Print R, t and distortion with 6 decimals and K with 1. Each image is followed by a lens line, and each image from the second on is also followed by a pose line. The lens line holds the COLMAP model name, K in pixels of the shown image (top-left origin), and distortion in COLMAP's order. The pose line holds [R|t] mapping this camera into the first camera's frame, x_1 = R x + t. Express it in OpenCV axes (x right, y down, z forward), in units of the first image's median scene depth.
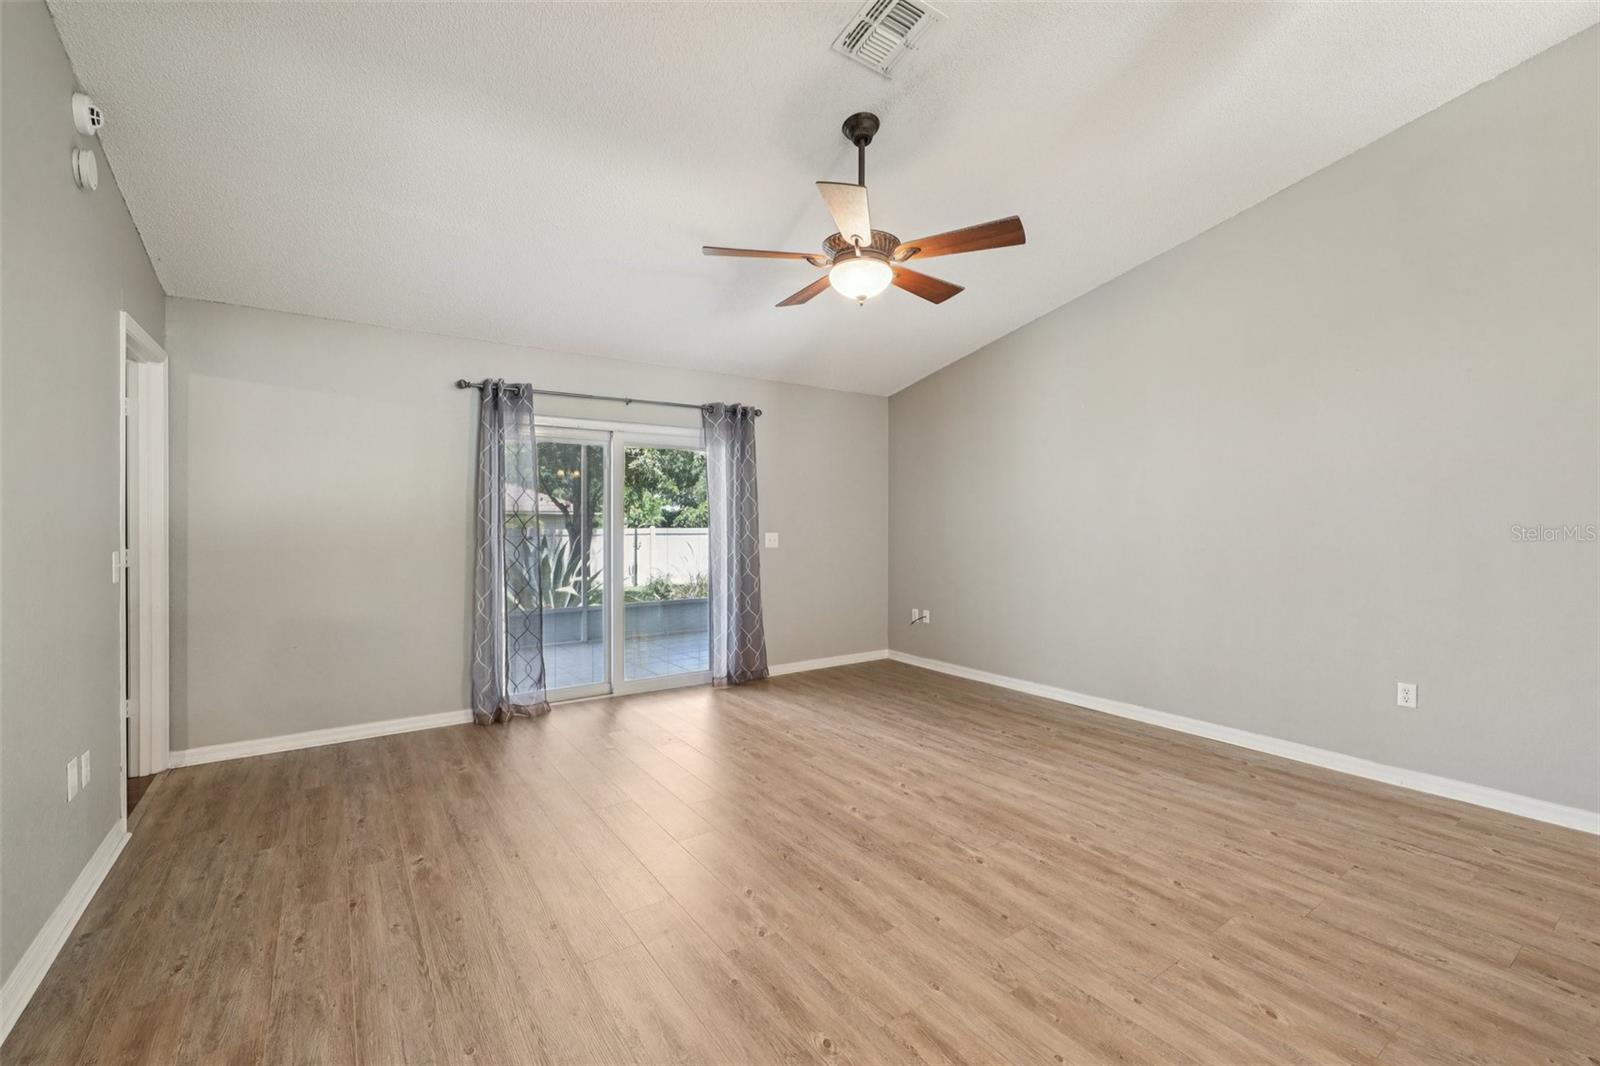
lens RADIAL K [[671.1, 0, 808.6], [0, 671.1, 536.1], [0, 0, 1]] dist [0.003990, -0.001632]
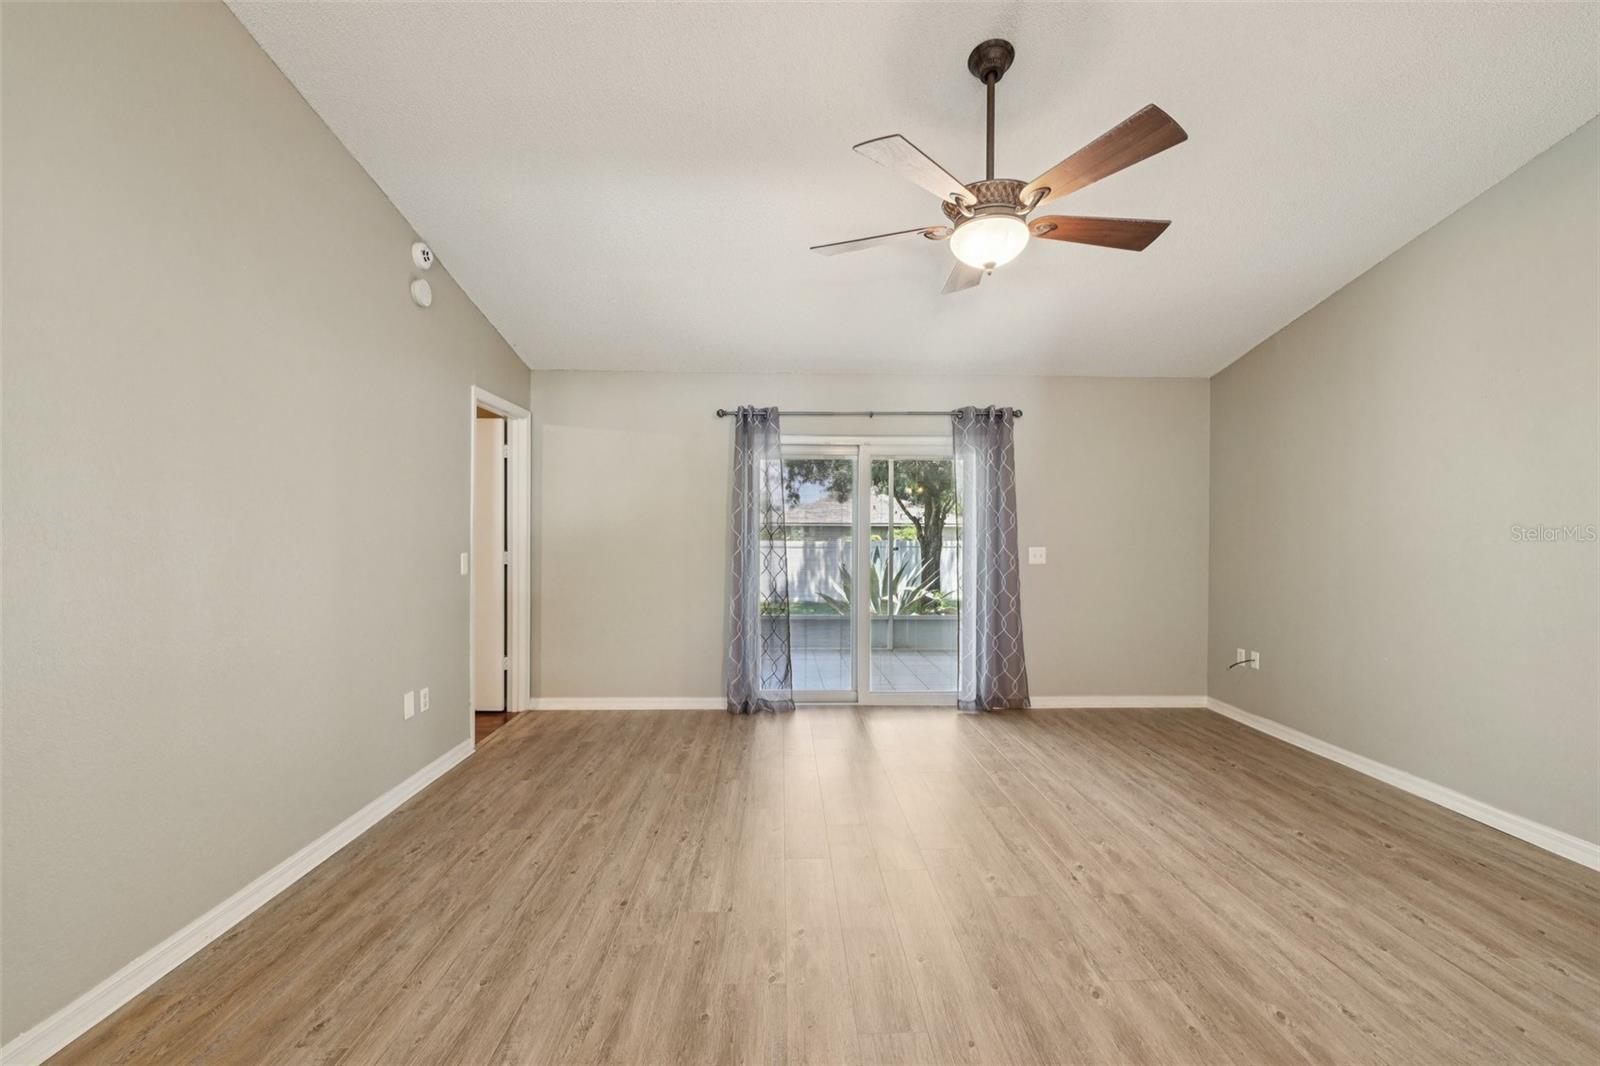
lens RADIAL K [[671.1, 0, 811.6], [0, 671.1, 539.7], [0, 0, 1]] dist [0.003990, -0.001632]
pose [[0.838280, 0.008037, -0.545180, 0.304132], [-0.015592, 0.999836, -0.009235, -0.001621], [0.545016, 0.016242, 0.838268, 0.159381]]
